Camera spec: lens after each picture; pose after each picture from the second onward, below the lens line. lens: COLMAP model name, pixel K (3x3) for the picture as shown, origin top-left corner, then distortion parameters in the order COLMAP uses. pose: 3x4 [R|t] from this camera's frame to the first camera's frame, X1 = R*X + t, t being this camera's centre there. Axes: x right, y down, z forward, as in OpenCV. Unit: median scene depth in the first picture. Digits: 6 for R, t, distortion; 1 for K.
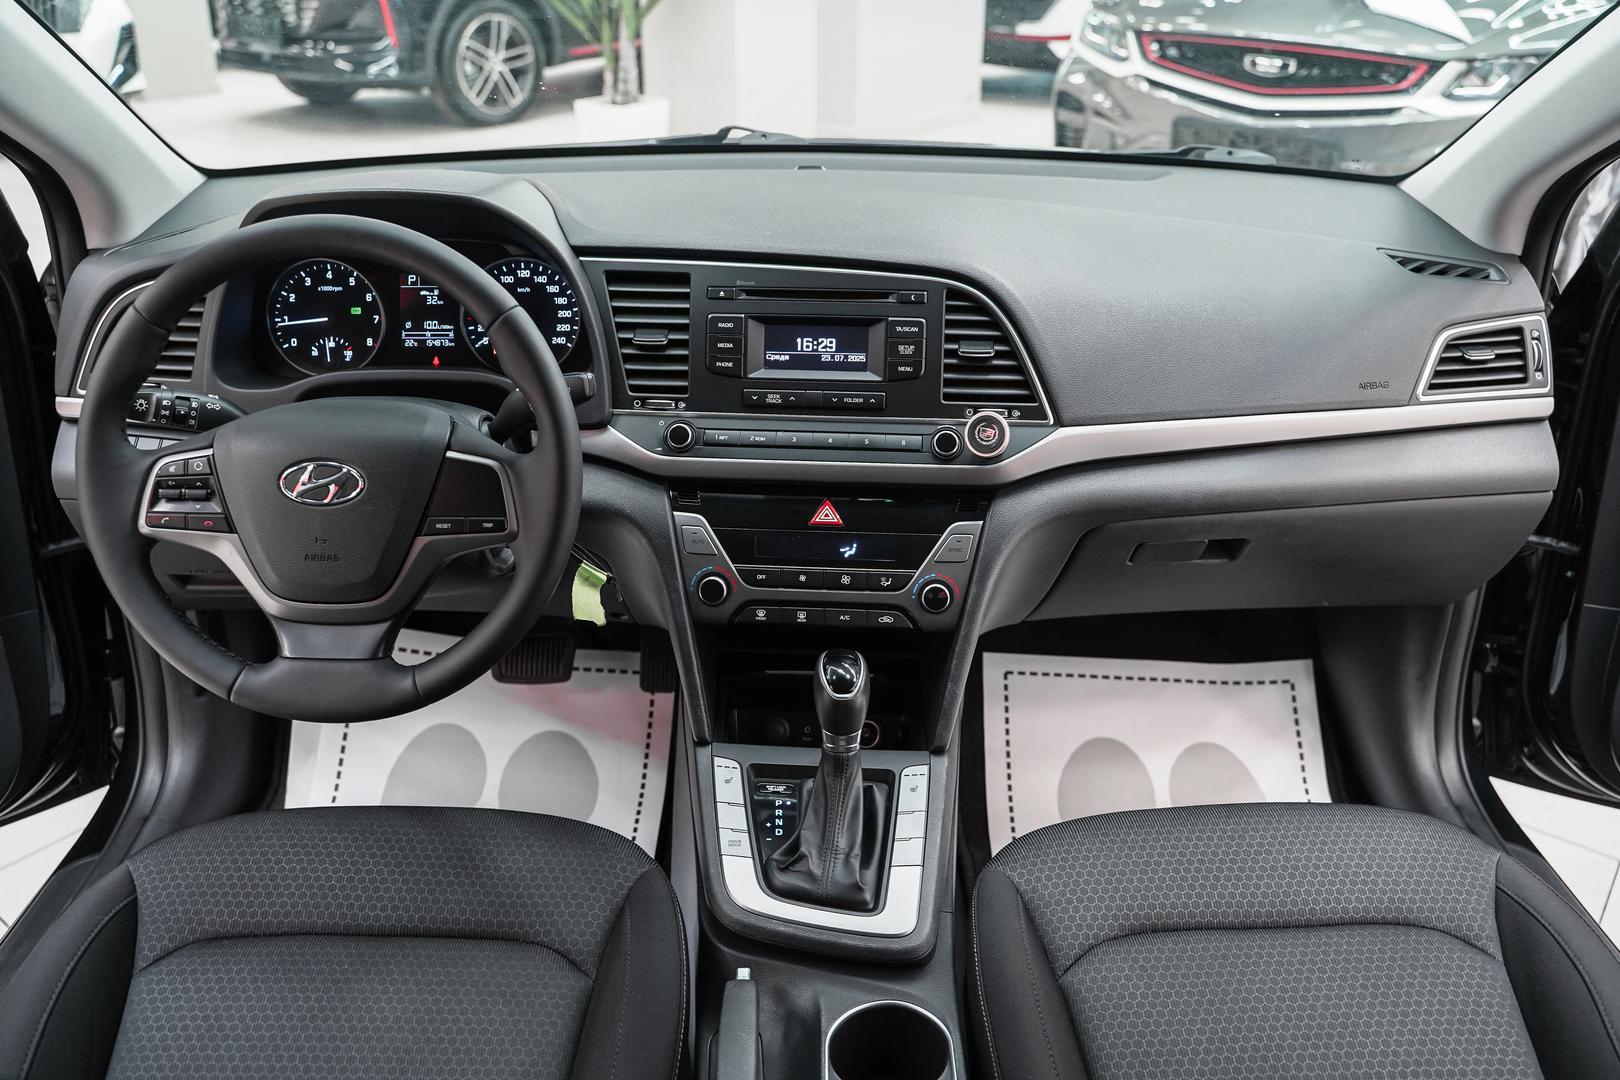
lens RADIAL K [[1336.4, 0, 813.4], [0, 1336.4, 534.7], [0, 0, 1]] dist [-0.121133, 0.100587]
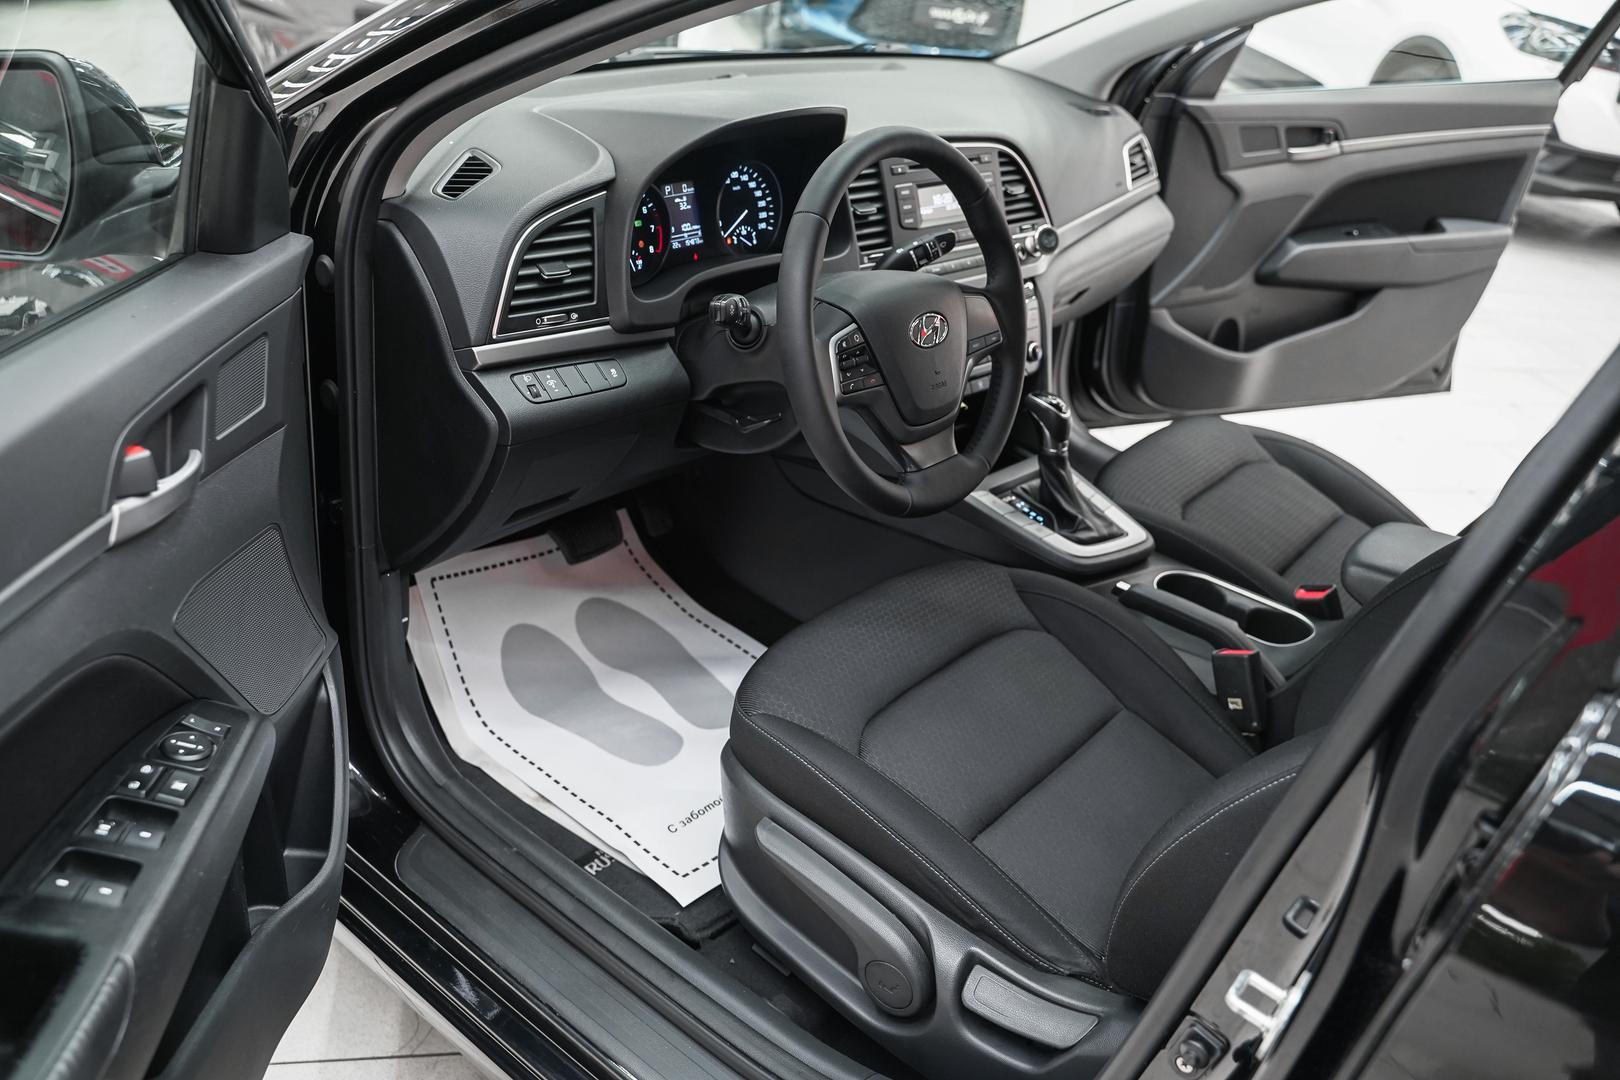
lens RADIAL K [[1320.8, 0, 809.6], [0, 1320.8, 543.6], [0, 0, 1]] dist [-0.124587, 0.107599]
pose [[0.654599, -0.306921, 0.690869, -1.175173], [0.239122, 0.951017, 0.195925, -0.099997], [-0.717162, 0.036950, 0.695927, 0.136543]]
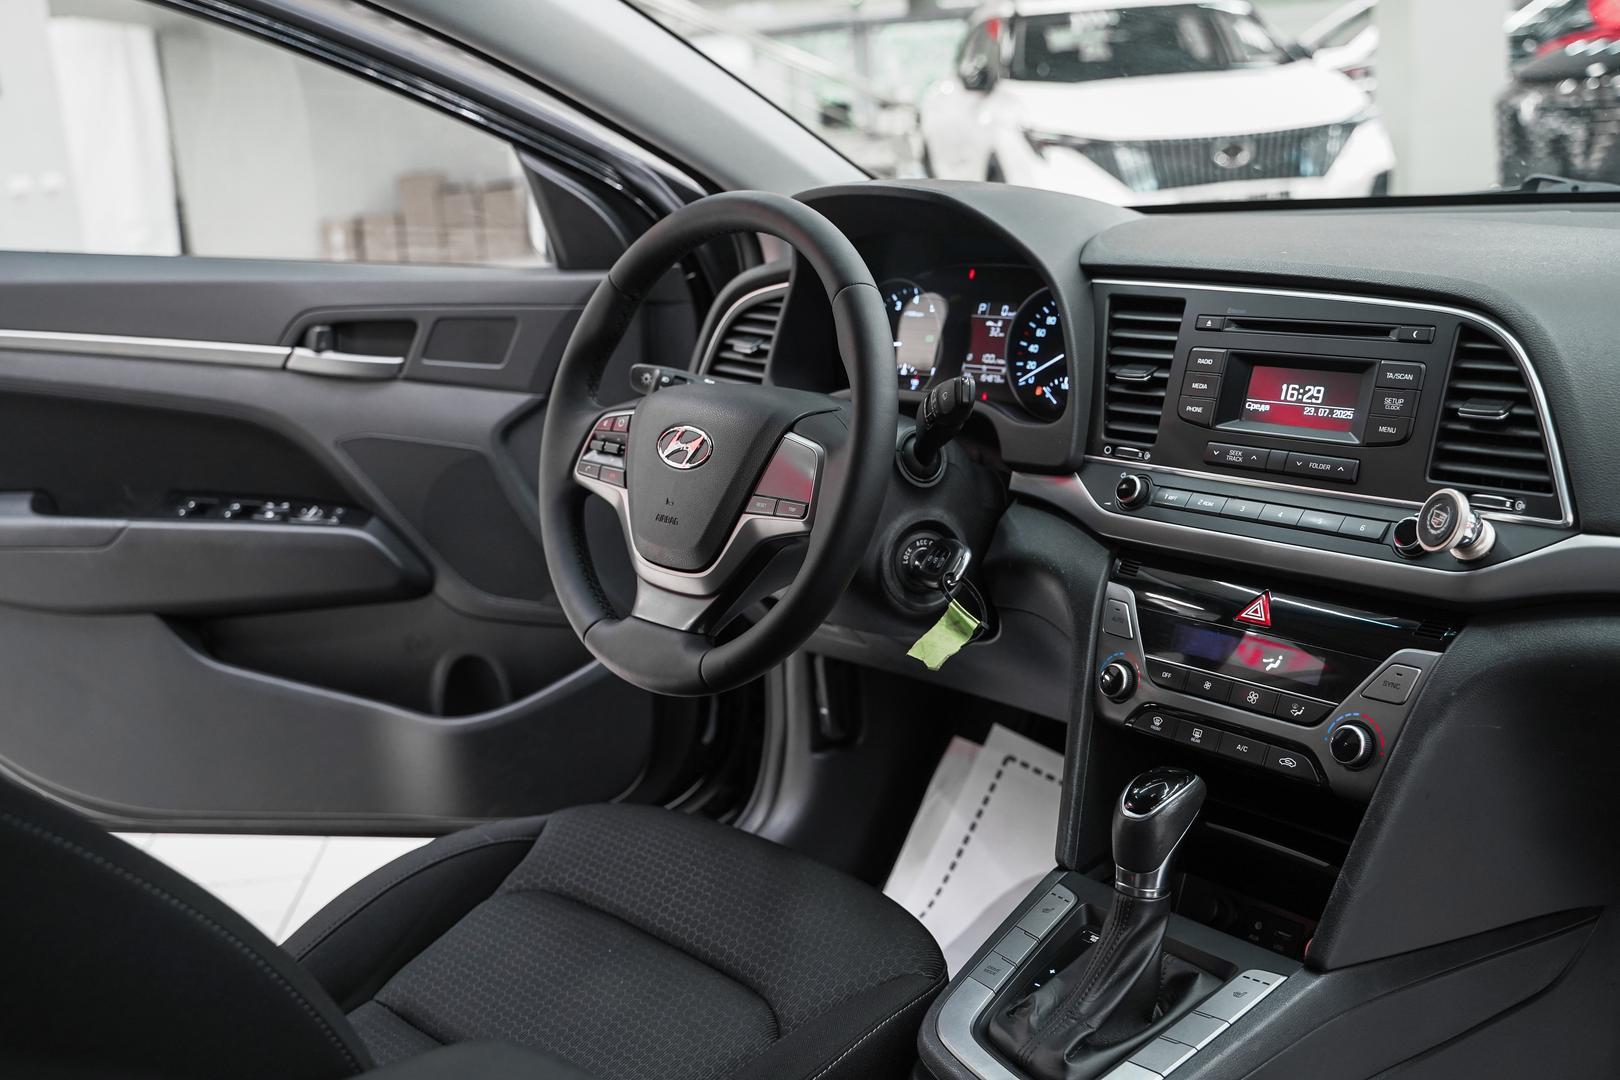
lens RADIAL K [[1737.1, 0, 814.2], [0, 1737.1, 530.7], [0, 0, 1]] dist [-0.022804, 0.041872]
pose [[0.662259, 0.121130, -0.739419, 0.558713], [-0.257209, 0.963632, -0.072509, 0.076302], [0.703744, 0.238205, 0.669330, 0.158866]]
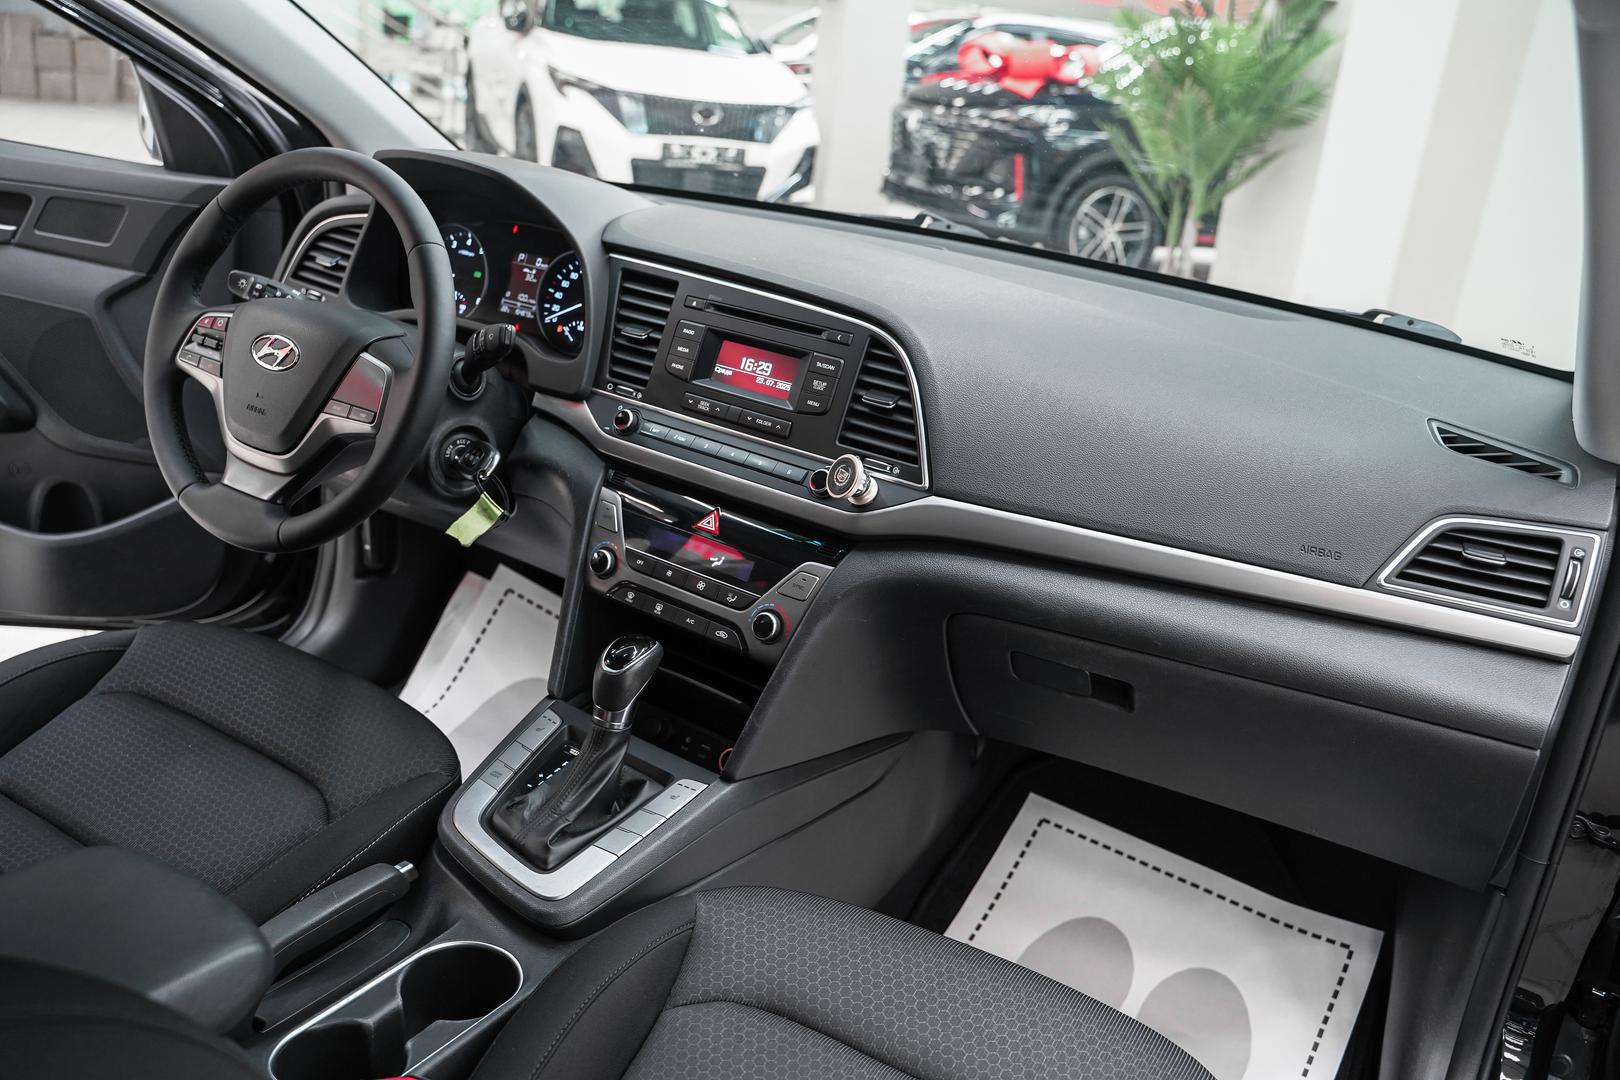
lens RADIAL K [[1320.8, 0, 809.6], [0, 1320.8, 543.6], [0, 0, 1]] dist [-0.124587, 0.107599]
pose [[0.853197, 0.260261, -0.452016, 0.539884], [-0.316443, 0.947189, -0.051928, 0.029122], [0.414629, 0.187343, 0.890497, 0.123429]]
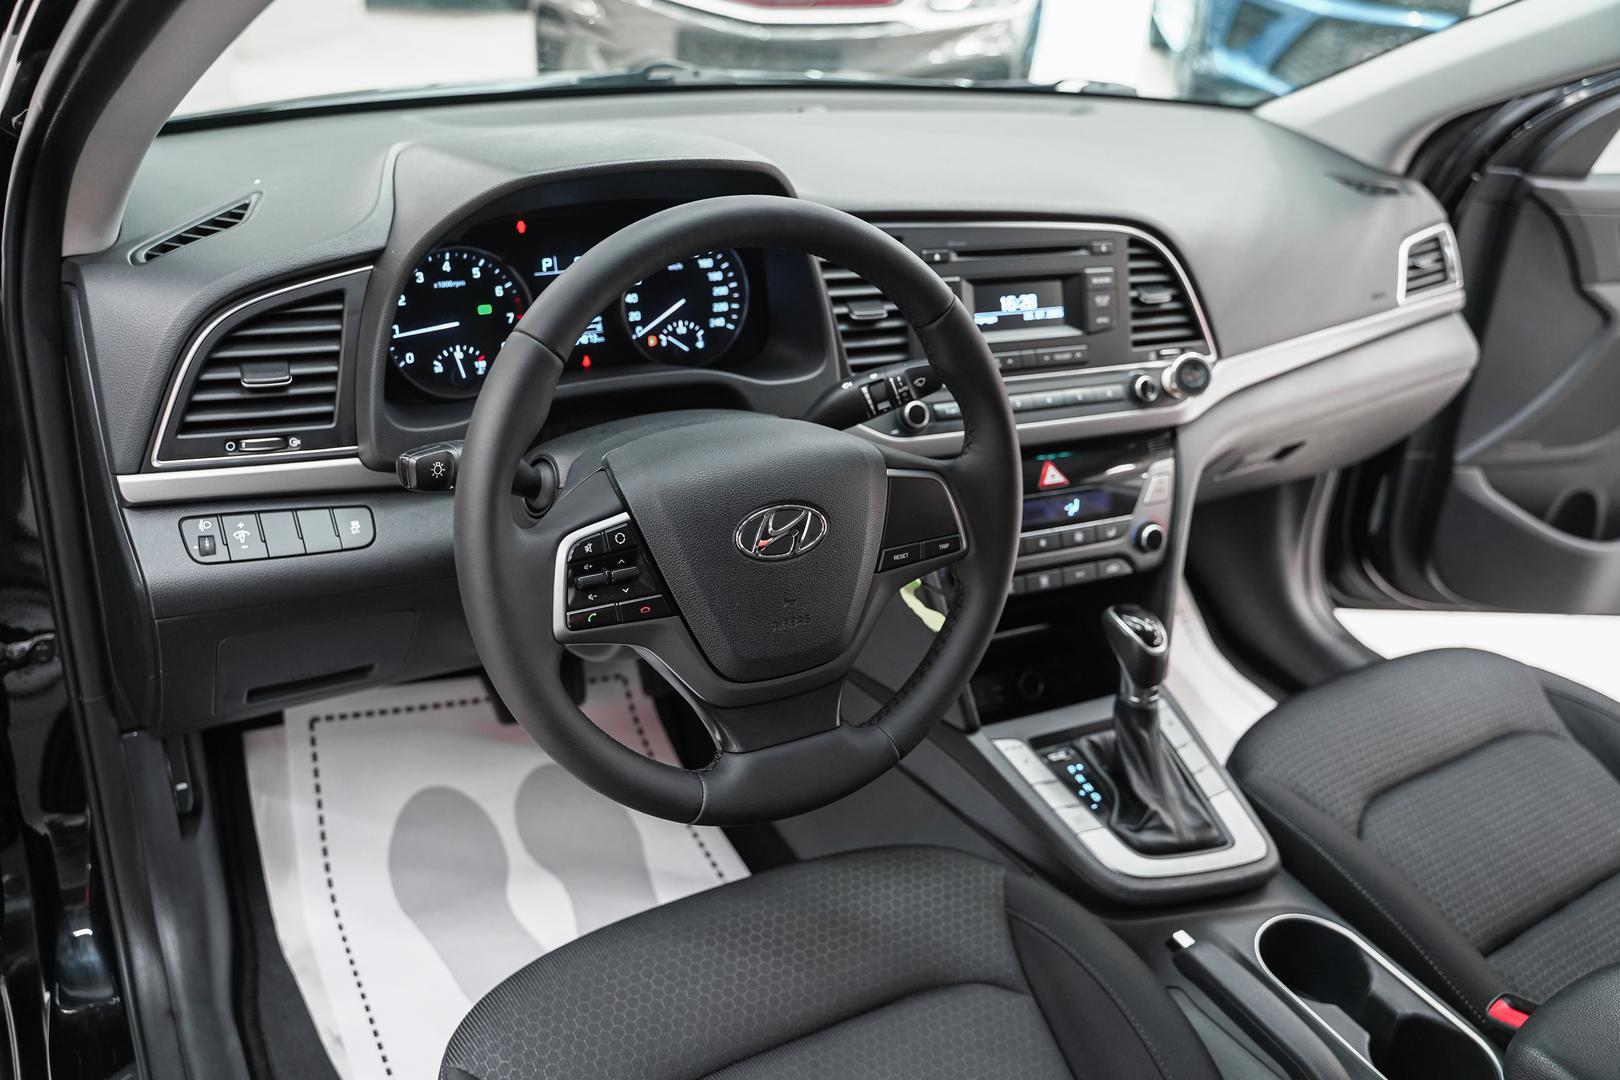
lens RADIAL K [[1336.4, 0, 813.4], [0, 1336.4, 534.7], [0, 0, 1]] dist [-0.121133, 0.100587]
pose [[0.869318, -0.171912, 0.463392, -0.602551], [0.139969, 0.984808, 0.102771, -0.096723], [-0.474020, -0.024480, 0.880174, 0.216635]]
